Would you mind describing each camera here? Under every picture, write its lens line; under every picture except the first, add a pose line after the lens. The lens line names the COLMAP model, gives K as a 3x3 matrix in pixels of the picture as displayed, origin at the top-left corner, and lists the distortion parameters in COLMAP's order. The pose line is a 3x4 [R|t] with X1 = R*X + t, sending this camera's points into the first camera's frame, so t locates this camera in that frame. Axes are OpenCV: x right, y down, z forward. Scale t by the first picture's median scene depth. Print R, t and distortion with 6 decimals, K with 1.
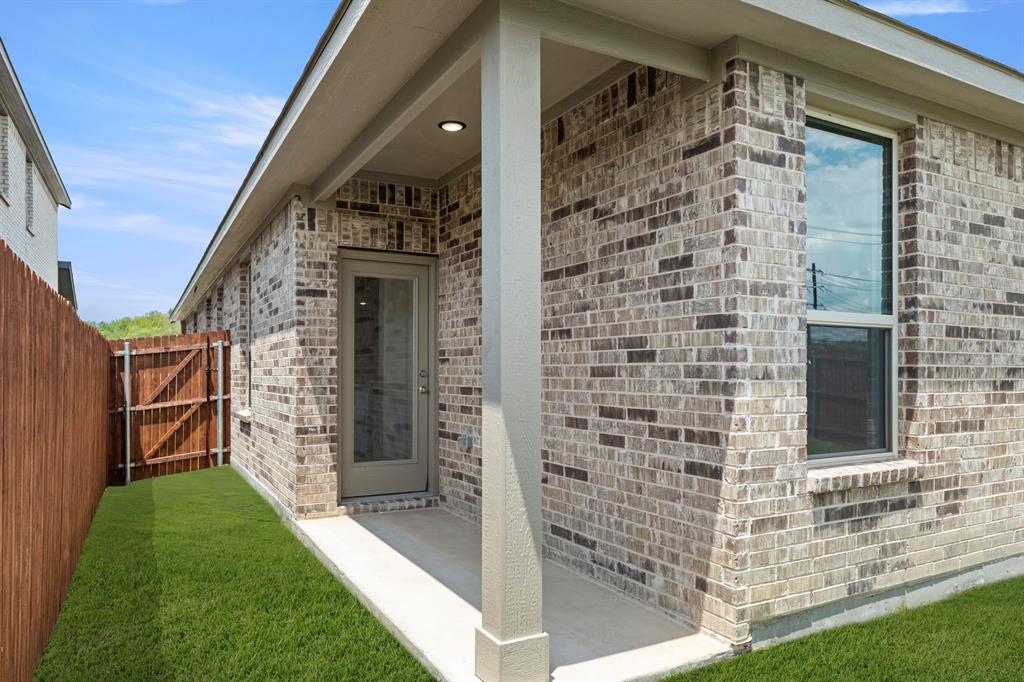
lens RADIAL K [[656.1, 0, 515.2], [0, 656.1, 383.0], [0, 0, 1]] dist [0.000260, 0.002524]
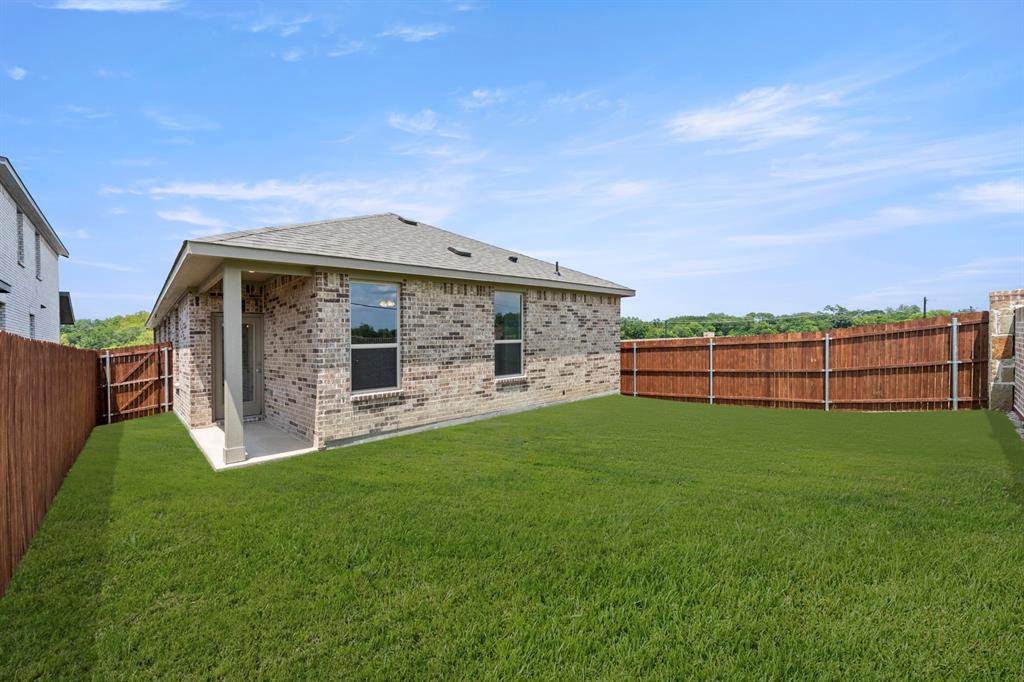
lens RADIAL K [[411.5, 0, 512.0], [0, 411.5, 341.0], [0, 0, 1]] dist [0.006765, -0.000243]
pose [[0.974460, -0.030533, 0.222474, 0.607323], [0.035807, 0.999164, -0.019707, -0.050272], [-0.221686, 0.027170, 0.974740, -0.921103]]
